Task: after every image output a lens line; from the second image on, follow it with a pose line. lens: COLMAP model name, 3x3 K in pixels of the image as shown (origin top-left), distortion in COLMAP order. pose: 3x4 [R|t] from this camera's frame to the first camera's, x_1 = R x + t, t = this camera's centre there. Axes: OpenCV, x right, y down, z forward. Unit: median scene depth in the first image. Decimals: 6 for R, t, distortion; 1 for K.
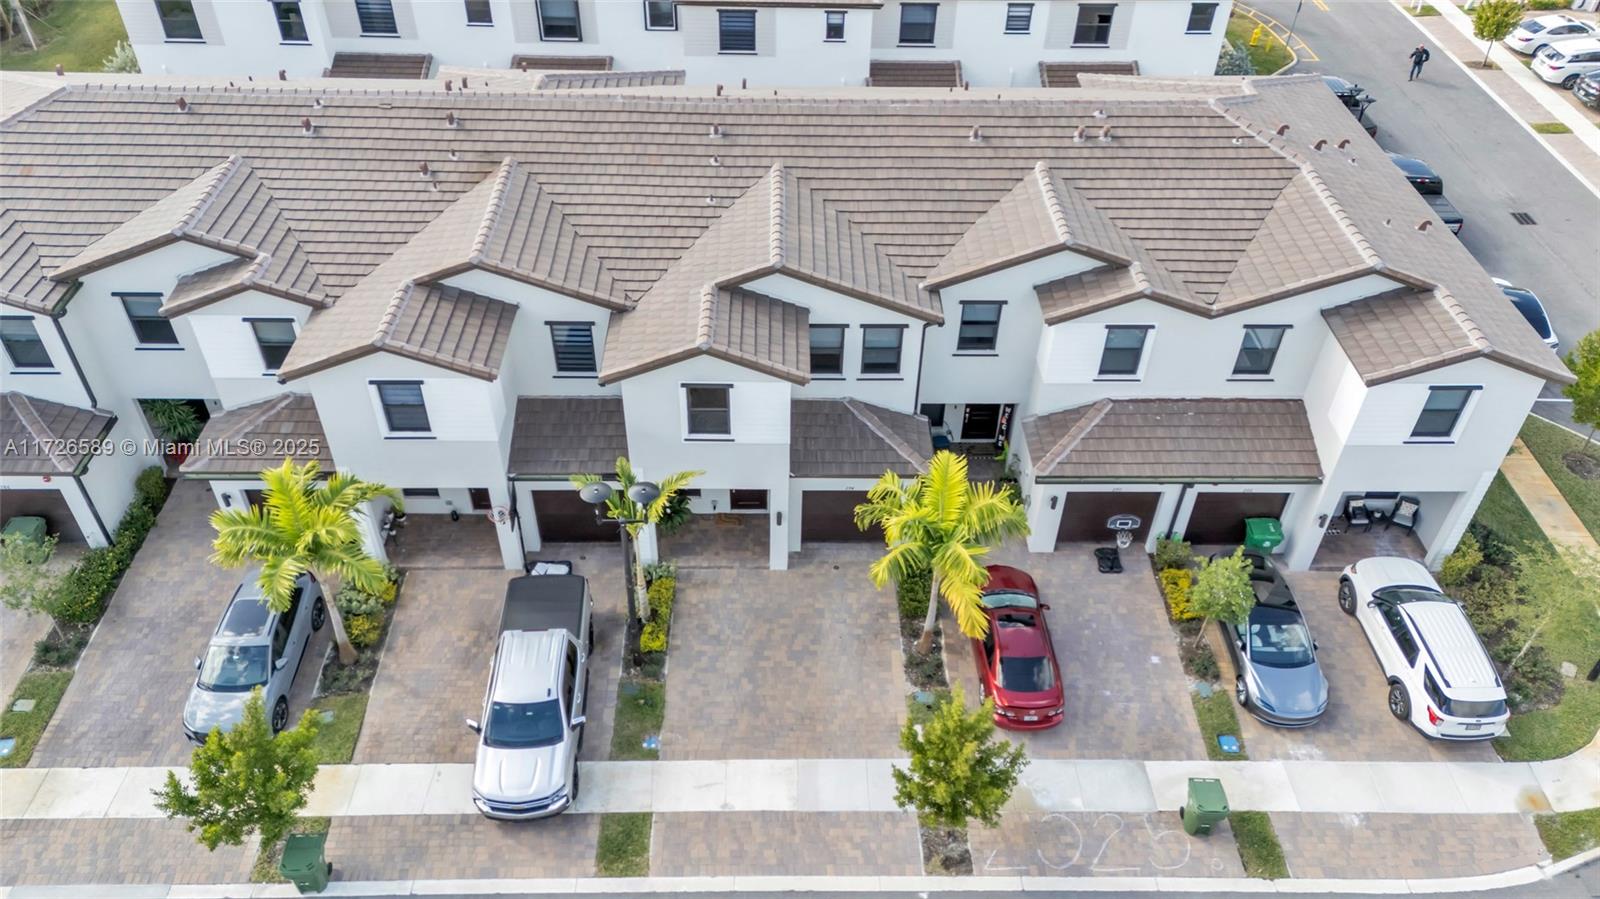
lens RADIAL K [[1172.3, 0, 792.3], [0, 1172.3, 446.1], [0, 0, 1]] dist [0.011009, -0.007643]
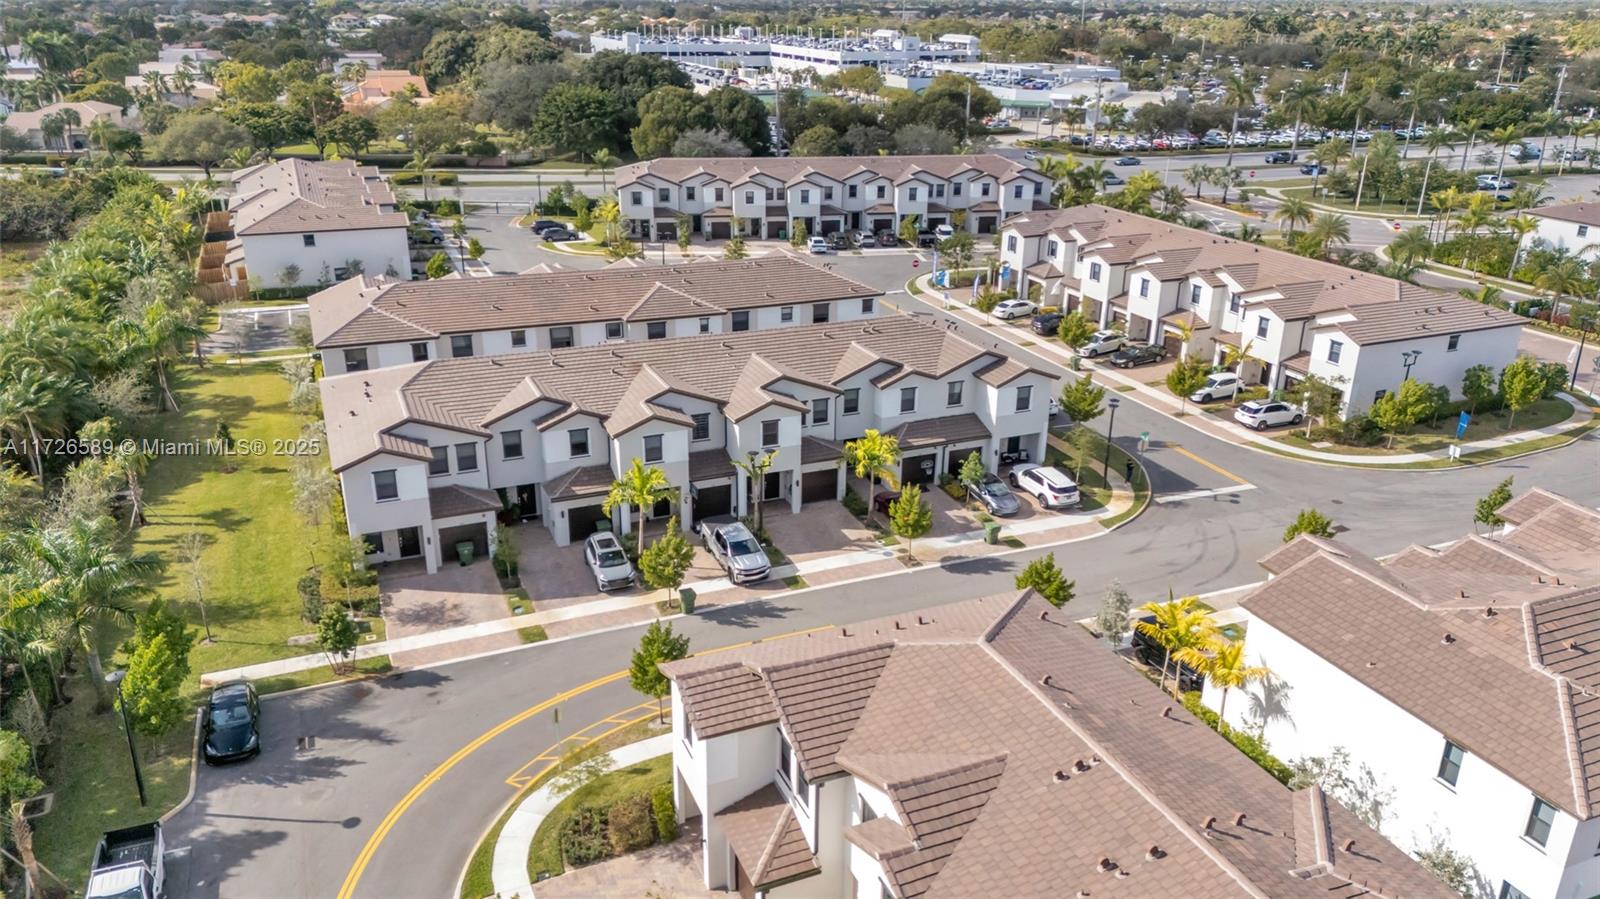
lens RADIAL K [[1172.3, 0, 802.8], [0, 1172.3, 447.8], [0, 0, 1]] dist [0.011009, -0.007643]
pose [[0.922191, -0.142492, 0.359528, -0.851101], [0.252971, 0.925435, -0.282092, 0.671250], [-0.292524, 0.351093, 0.889474, -1.143271]]
